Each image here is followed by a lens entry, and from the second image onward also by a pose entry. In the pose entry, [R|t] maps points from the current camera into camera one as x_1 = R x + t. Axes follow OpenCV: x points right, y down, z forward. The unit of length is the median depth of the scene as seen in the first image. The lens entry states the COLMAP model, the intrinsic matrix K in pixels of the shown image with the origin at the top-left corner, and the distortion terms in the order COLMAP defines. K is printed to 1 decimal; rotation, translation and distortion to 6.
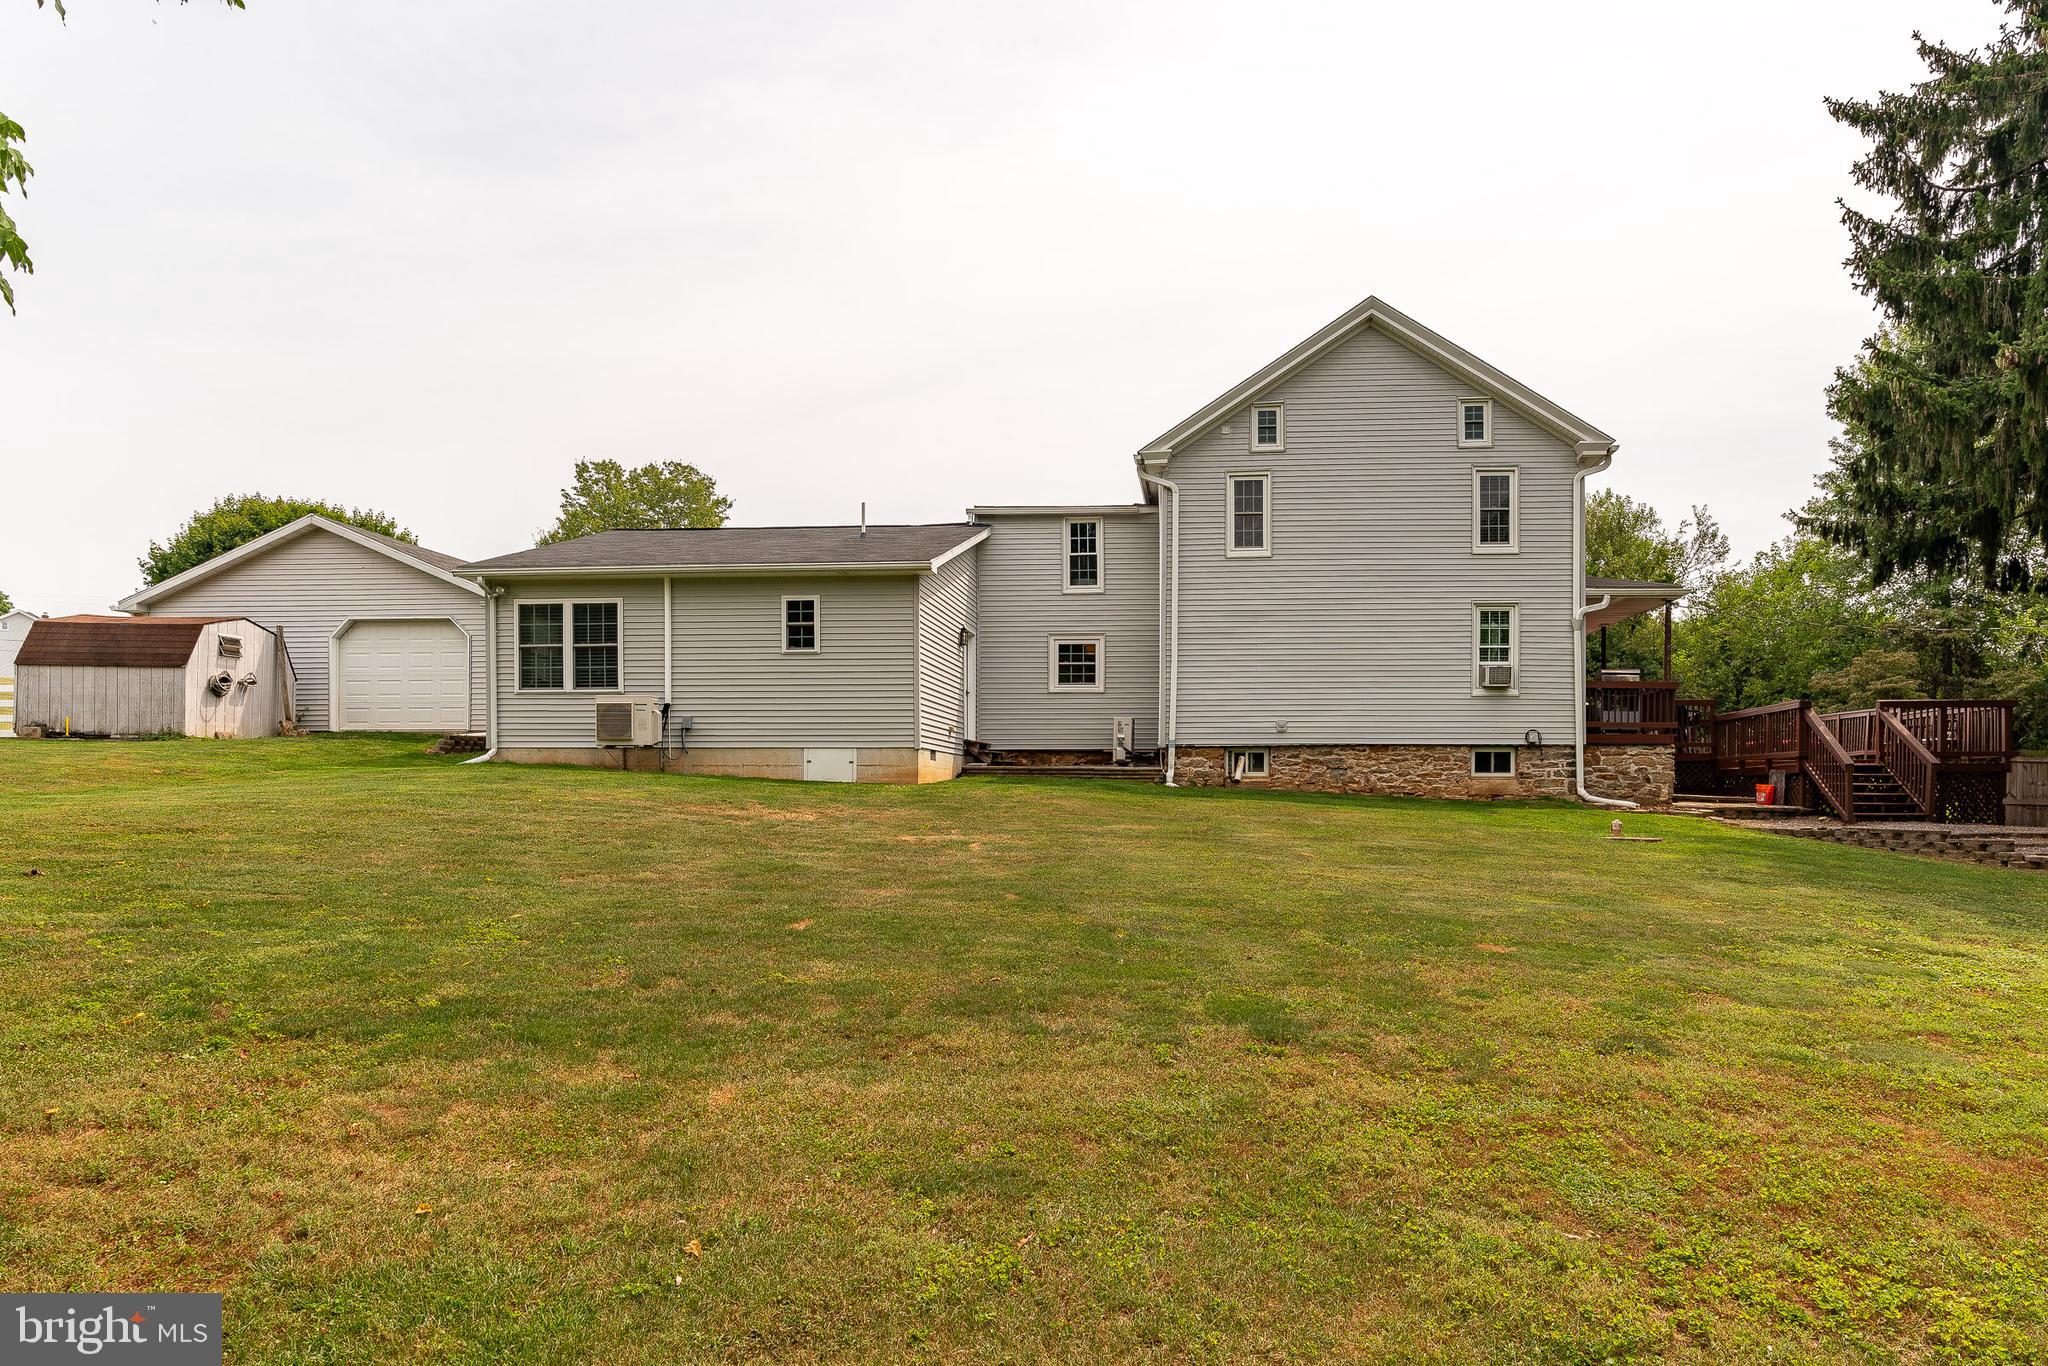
lens RADIAL K [[1163.1, 0, 1020.5], [0, 1163.1, 780.3], [0, 0, 1]] dist [0.000409, 0.001485]
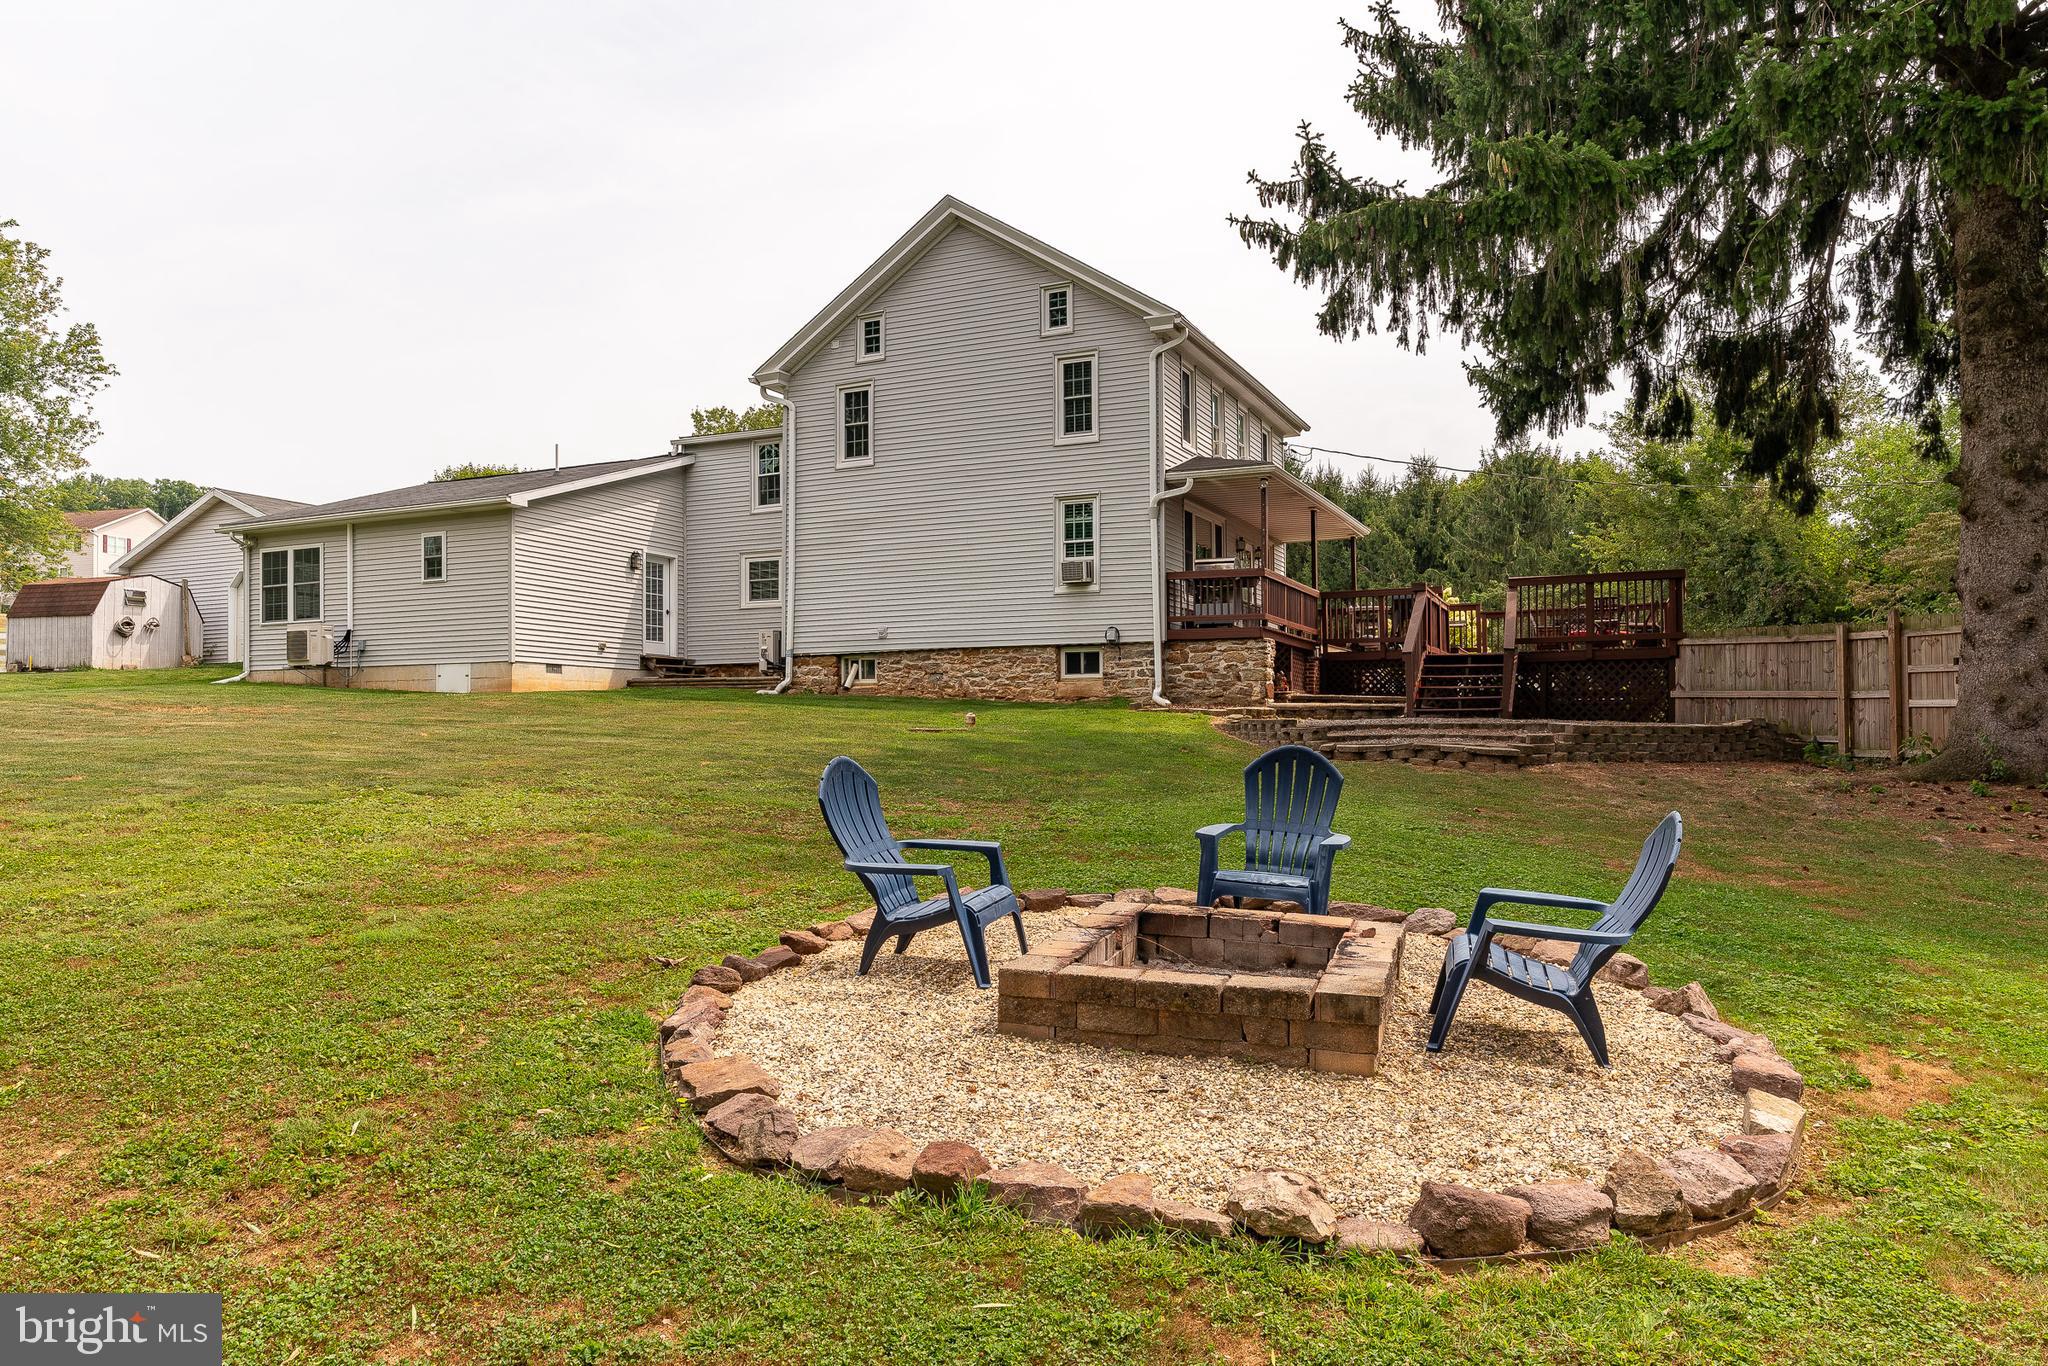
lens RADIAL K [[1301.5, 0, 1026.5], [0, 1301.5, 692.7], [0, 0, 1]] dist [0.016599, -0.001499]
pose [[0.939689, -0.018115, -0.341549, 0.727938], [0.010016, 0.999626, -0.025461, 0.035466], [0.341883, 0.020505, 0.939519, -0.011553]]
